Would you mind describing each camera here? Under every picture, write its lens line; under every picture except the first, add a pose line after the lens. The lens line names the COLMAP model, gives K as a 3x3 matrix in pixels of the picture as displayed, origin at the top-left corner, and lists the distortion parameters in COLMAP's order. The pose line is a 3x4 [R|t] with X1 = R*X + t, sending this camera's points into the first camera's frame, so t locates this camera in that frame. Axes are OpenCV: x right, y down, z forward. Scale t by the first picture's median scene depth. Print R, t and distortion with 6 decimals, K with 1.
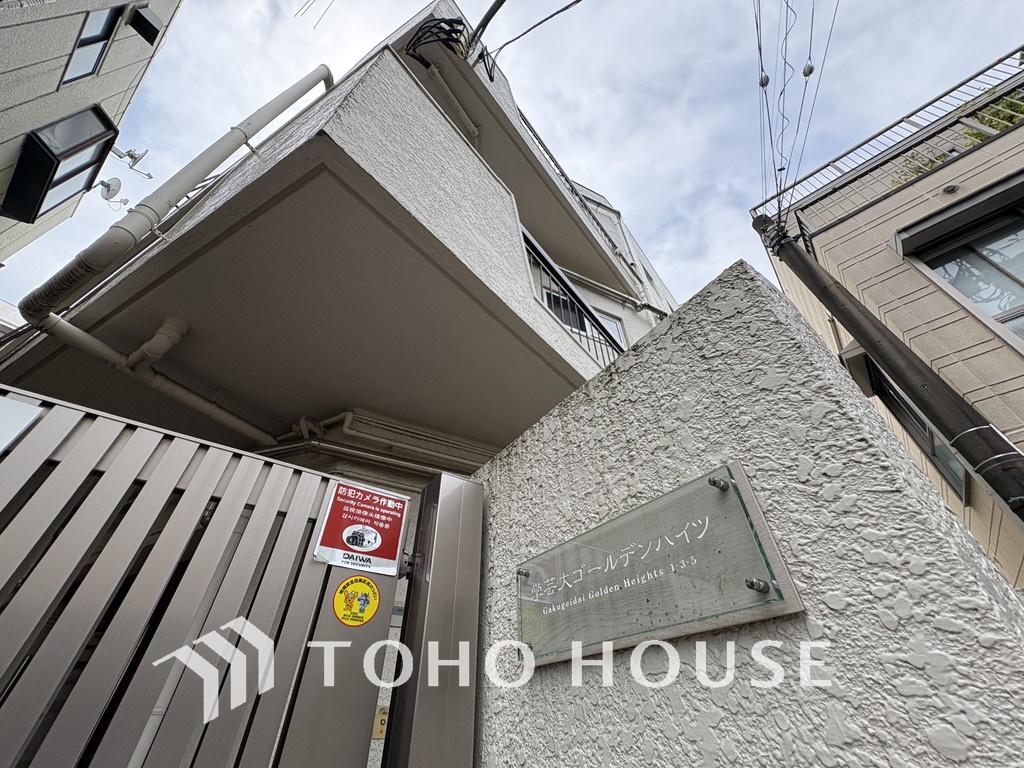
lens RADIAL K [[408.4, 0, 510.0], [0, 408.4, 382.5], [0, 0, 1]] dist [-0.000570, 0.000511]
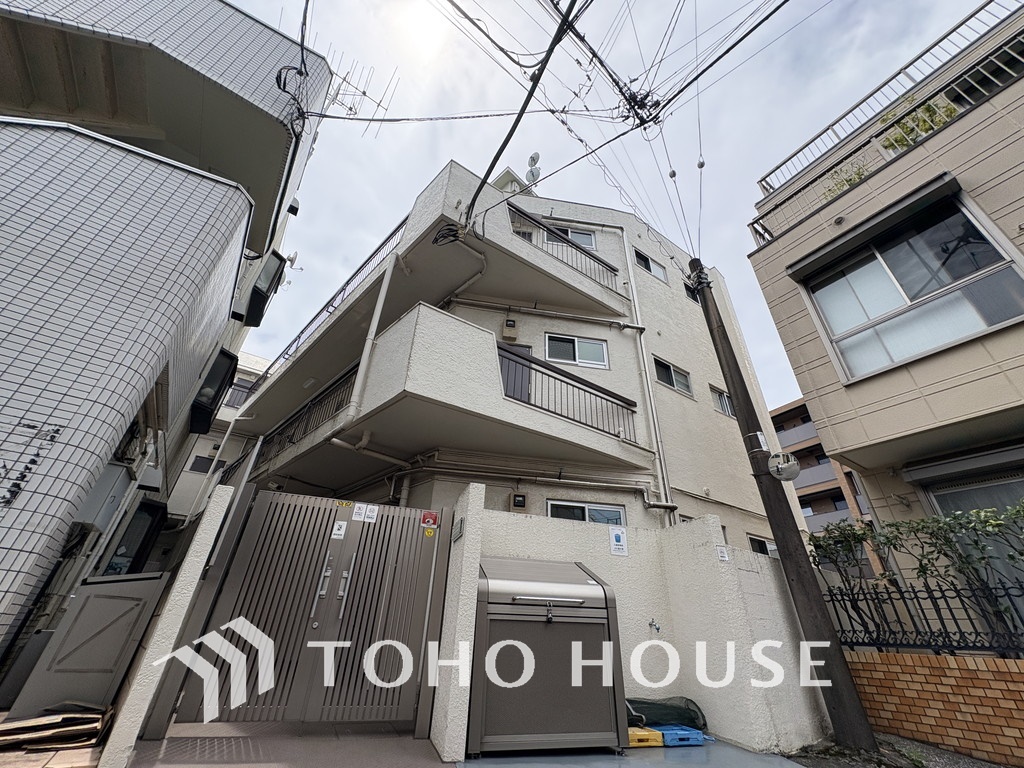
lens RADIAL K [[408.4, 0, 510.0], [0, 408.4, 382.5], [0, 0, 1]] dist [-0.000570, 0.000511]
pose [[0.956999, -0.113312, -0.267046, 0.625960], [0.156920, 0.976456, 0.148018, -0.553389], [0.243986, -0.183558, 0.952248, -0.957547]]
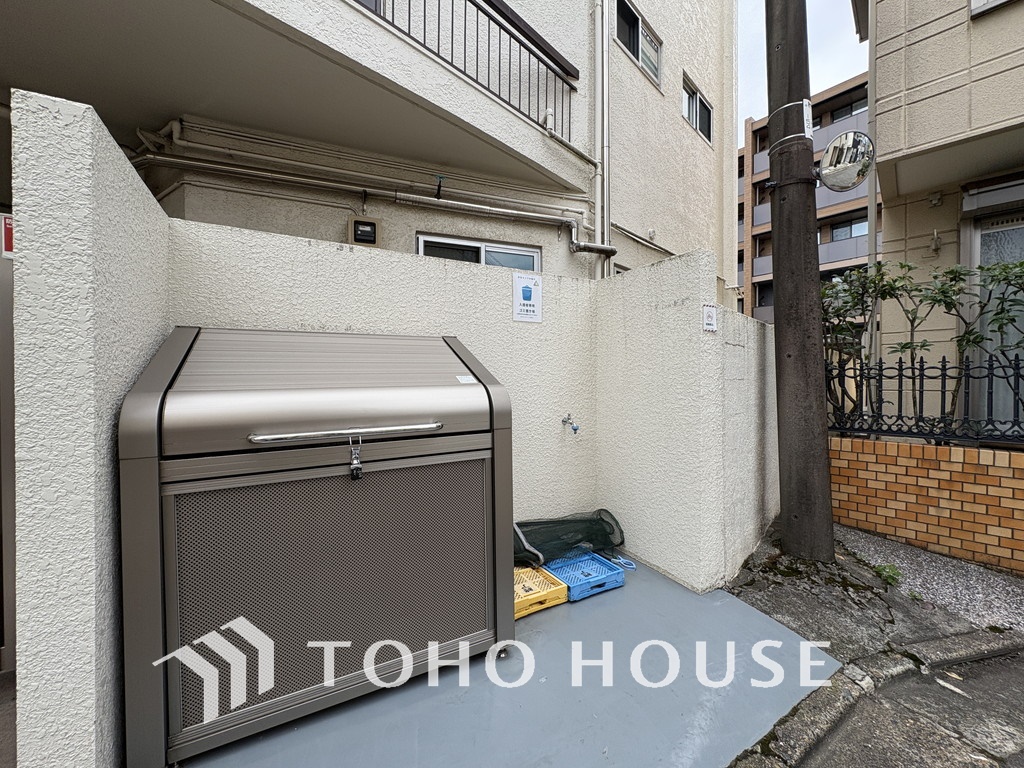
lens RADIAL K [[408.4, 0, 510.0], [0, 408.4, 382.5], [0, 0, 1]] dist [-0.000570, 0.000511]
pose [[0.995825, 0.006131, -0.091079, 0.576652], [0.056775, 0.739687, 0.670552, -0.088479], [0.071482, -0.672924, 0.736250, -0.197028]]
